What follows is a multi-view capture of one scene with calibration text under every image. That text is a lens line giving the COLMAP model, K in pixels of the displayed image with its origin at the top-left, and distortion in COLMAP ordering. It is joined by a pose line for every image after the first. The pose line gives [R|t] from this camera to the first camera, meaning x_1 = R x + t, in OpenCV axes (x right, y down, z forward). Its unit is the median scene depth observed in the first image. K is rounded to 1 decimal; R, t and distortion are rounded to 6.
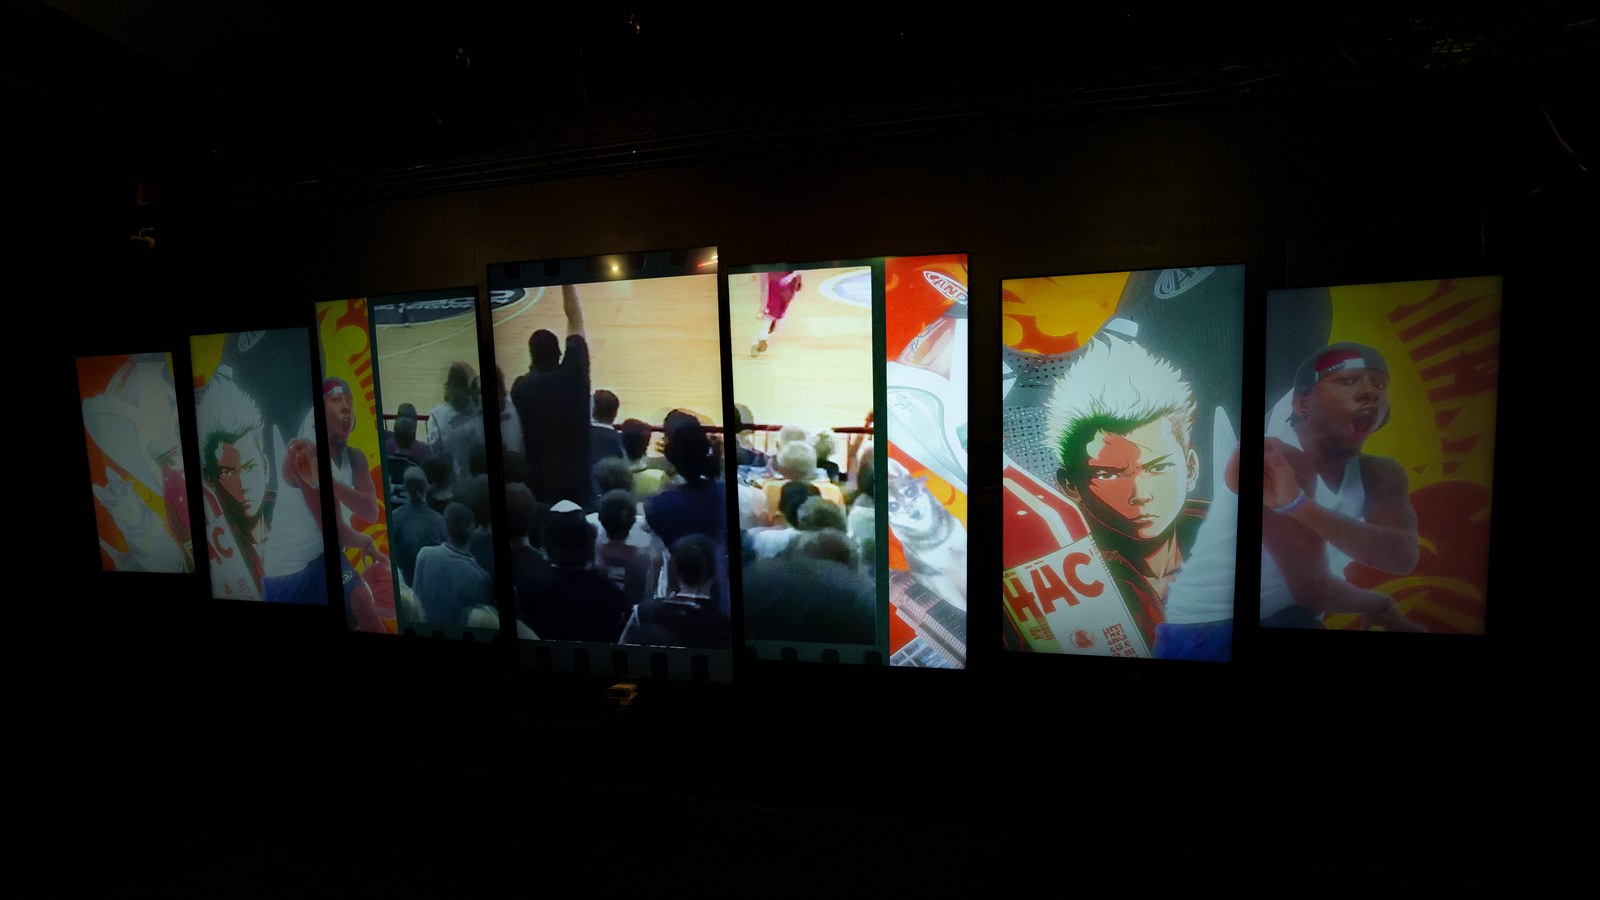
lens RADIAL K [[625.7, 0, 796.5], [0, 625.7, 447.5], [0, 0, 1]] dist [-0.045075, 0.000149]
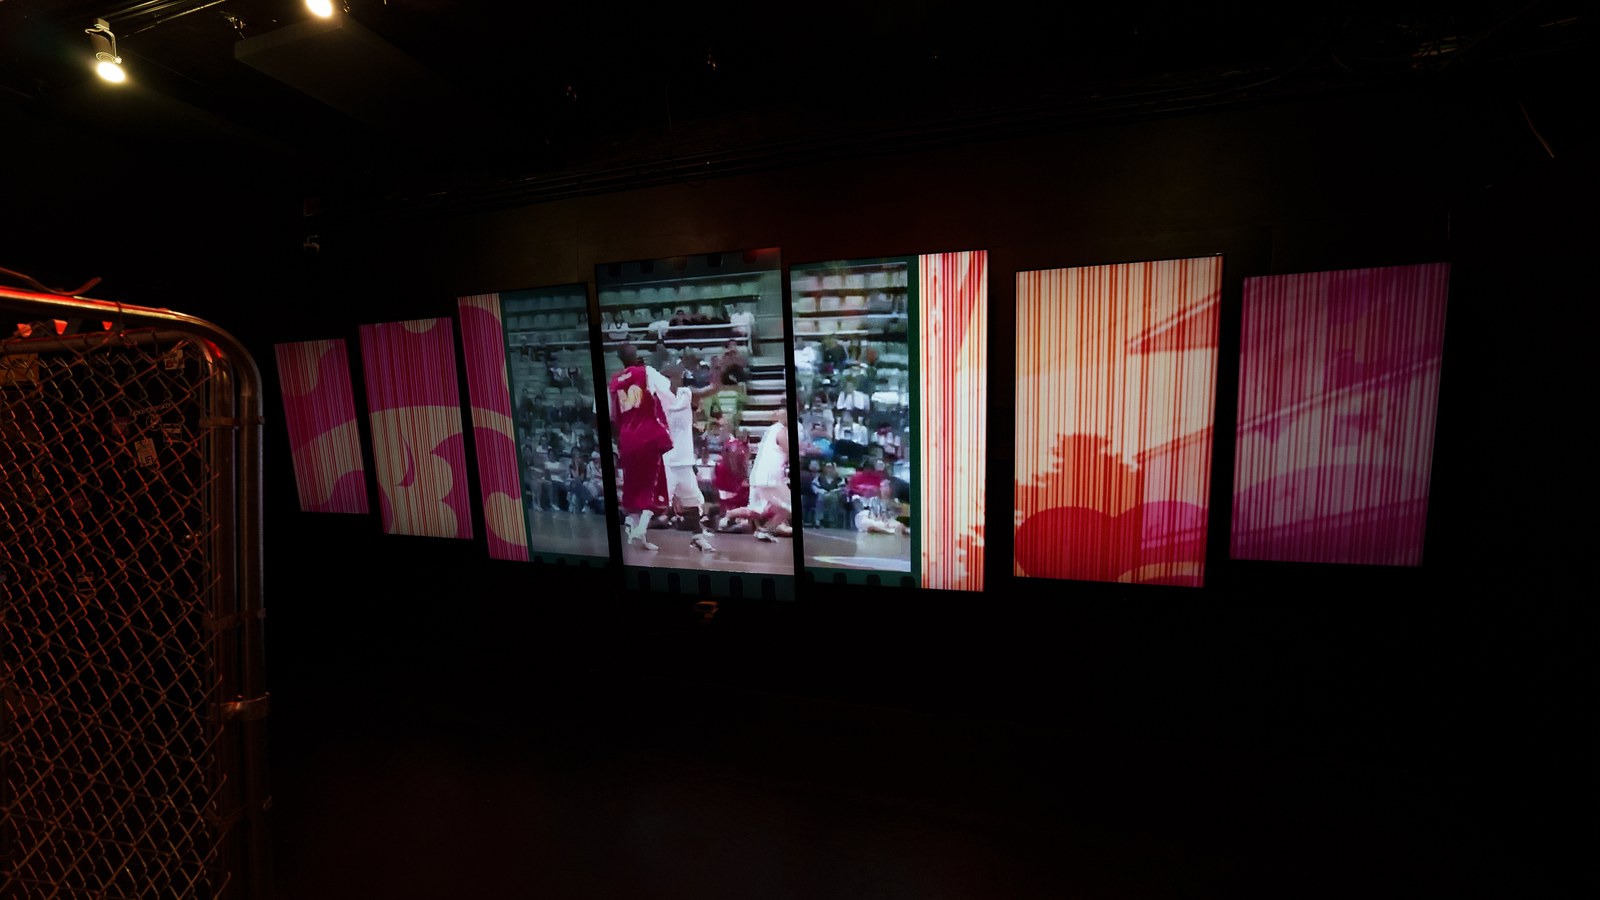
lens RADIAL K [[625.7, 0, 796.5], [0, 625.7, 447.5], [0, 0, 1]] dist [-0.045075, 0.000149]
pose [[0.996742, 0.000409, -0.080649, 0.002050], [0.003668, 0.998722, 0.050399, 0.008448], [0.080567, -0.050531, 0.995468, -0.224098]]
